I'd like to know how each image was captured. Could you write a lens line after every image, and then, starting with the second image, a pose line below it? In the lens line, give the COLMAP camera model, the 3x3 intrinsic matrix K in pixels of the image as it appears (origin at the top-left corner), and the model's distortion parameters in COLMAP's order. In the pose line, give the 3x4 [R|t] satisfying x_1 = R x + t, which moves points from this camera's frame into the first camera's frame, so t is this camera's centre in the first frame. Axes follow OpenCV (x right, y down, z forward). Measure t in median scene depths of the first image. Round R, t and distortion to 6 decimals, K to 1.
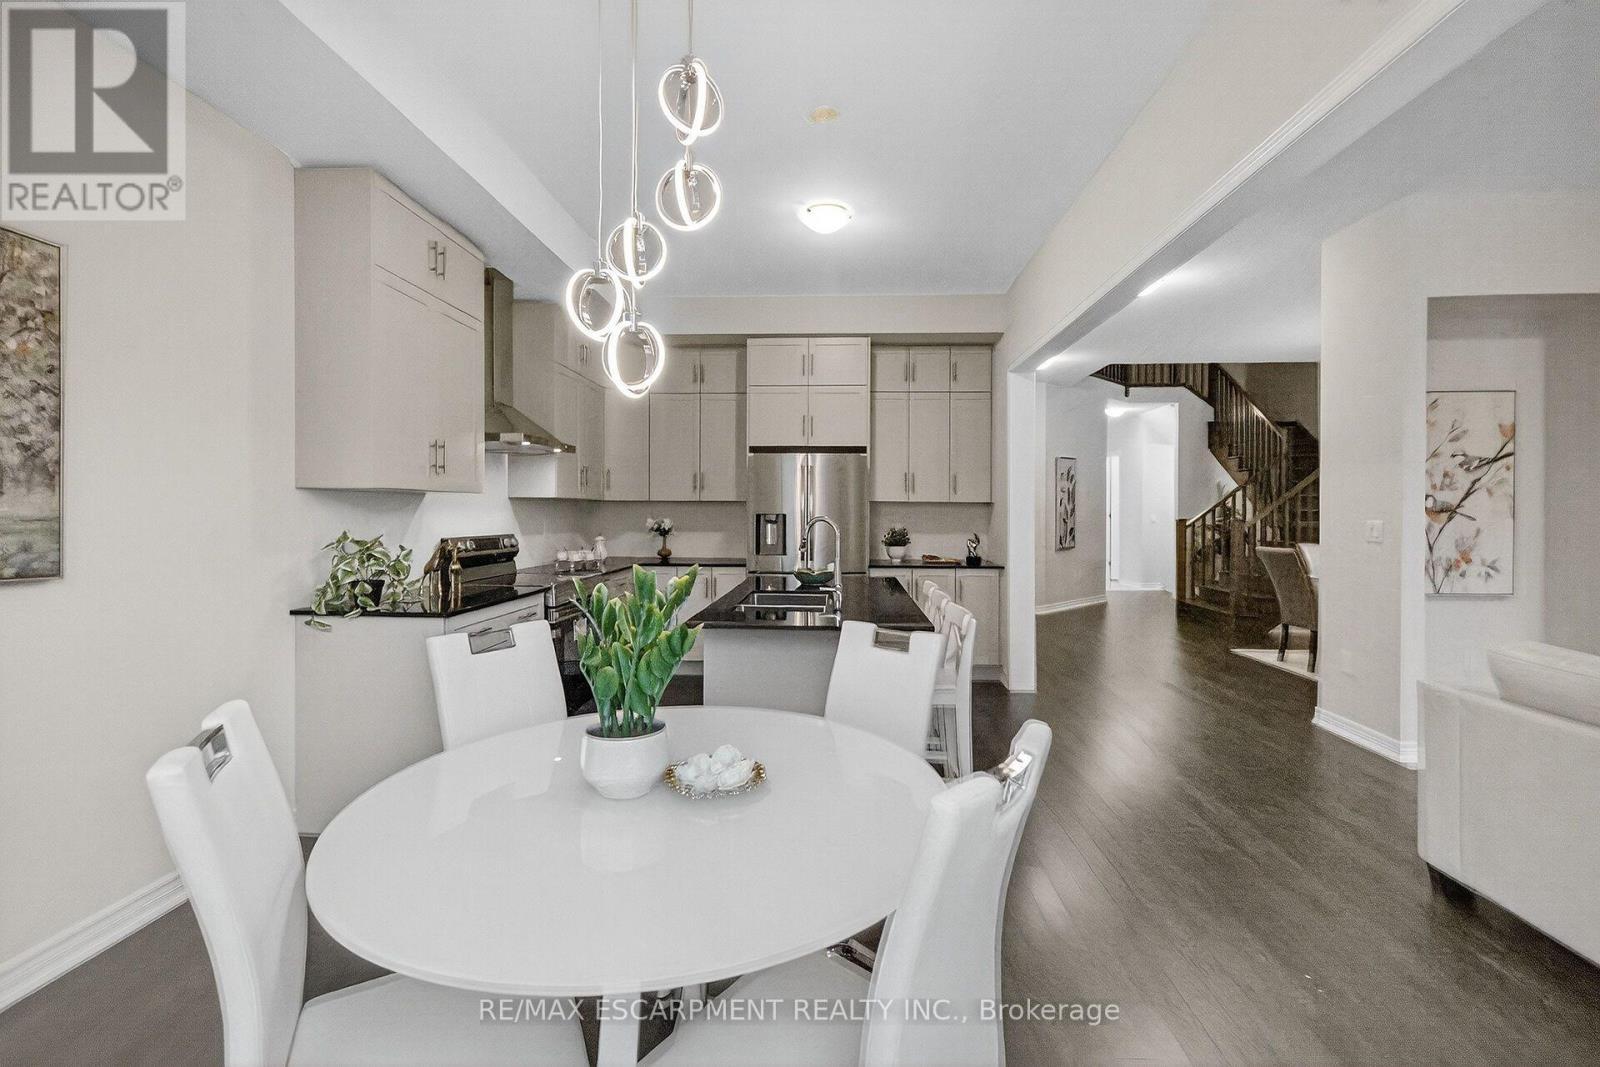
lens RADIAL K [[634.8, 0, 827.7], [0, 634.8, 517.1], [0, 0, 1]] dist [0.002645, -0.000850]
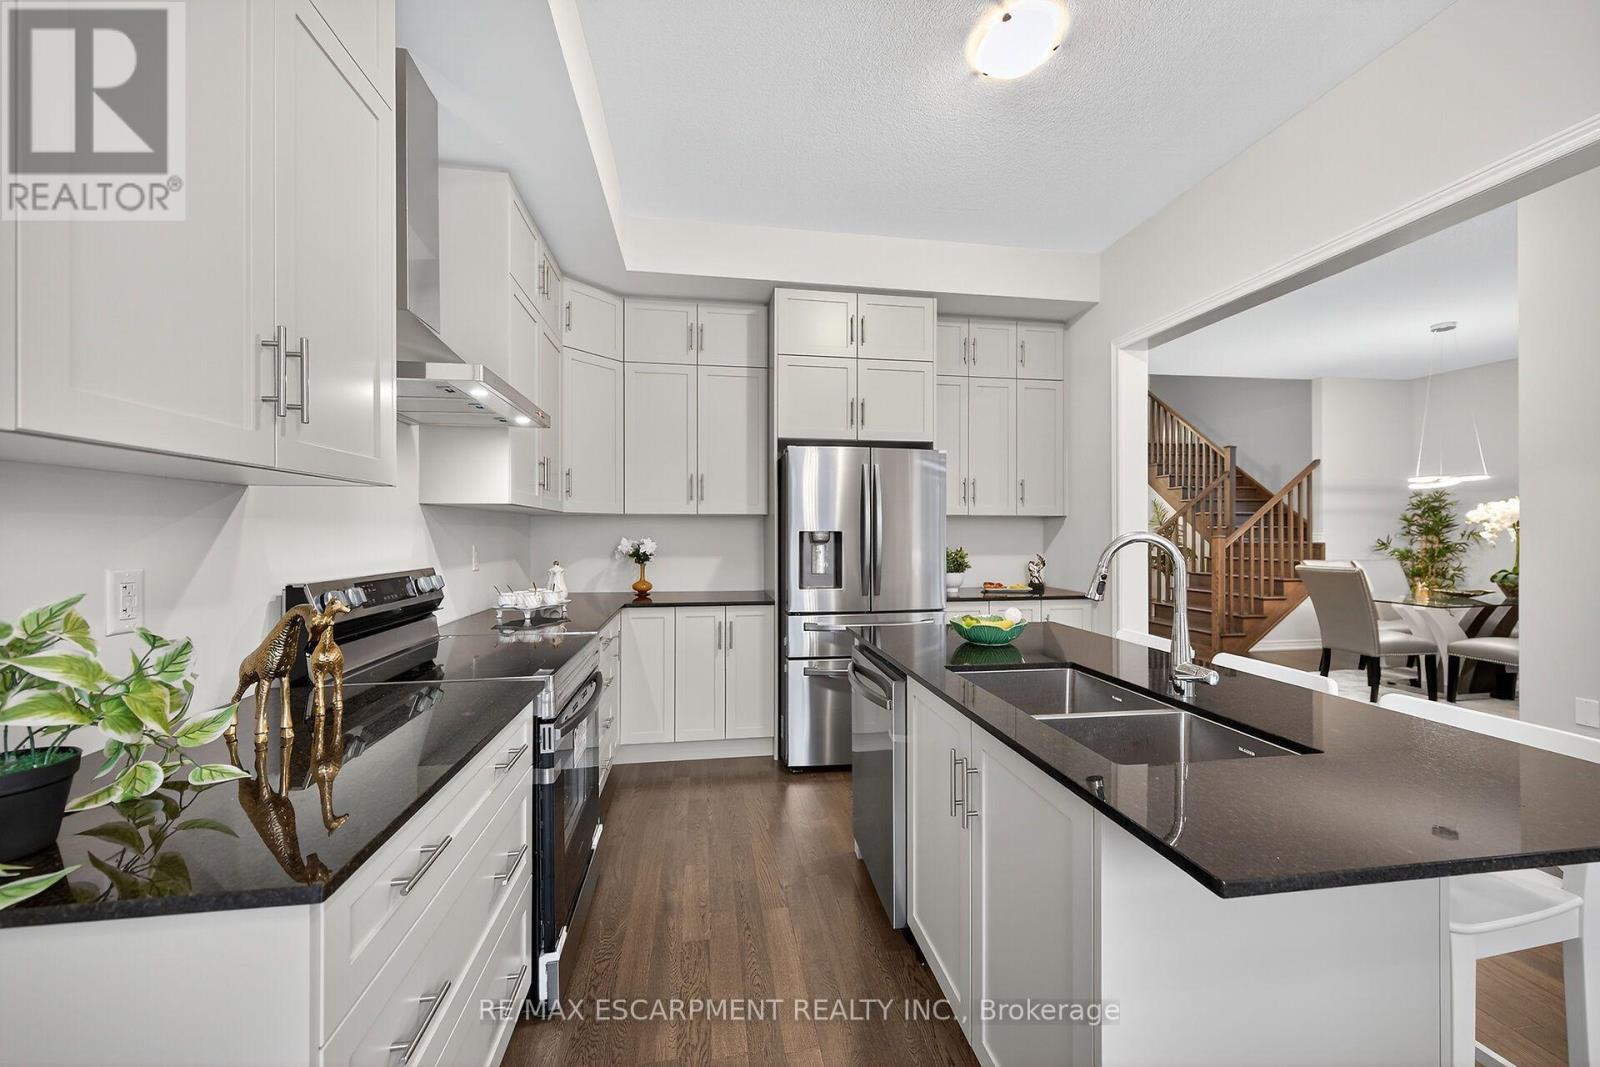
lens RADIAL K [[569.7, 0, 802.1], [0, 569.7, 530.3], [0, 0, 1]] dist [0.001072, -0.000235]
pose [[0.980260, -0.003498, 0.197683, -0.274966], [0.005322, 0.999948, -0.008697, -0.000978], [-0.197643, 0.009578, 0.980227, 0.441959]]
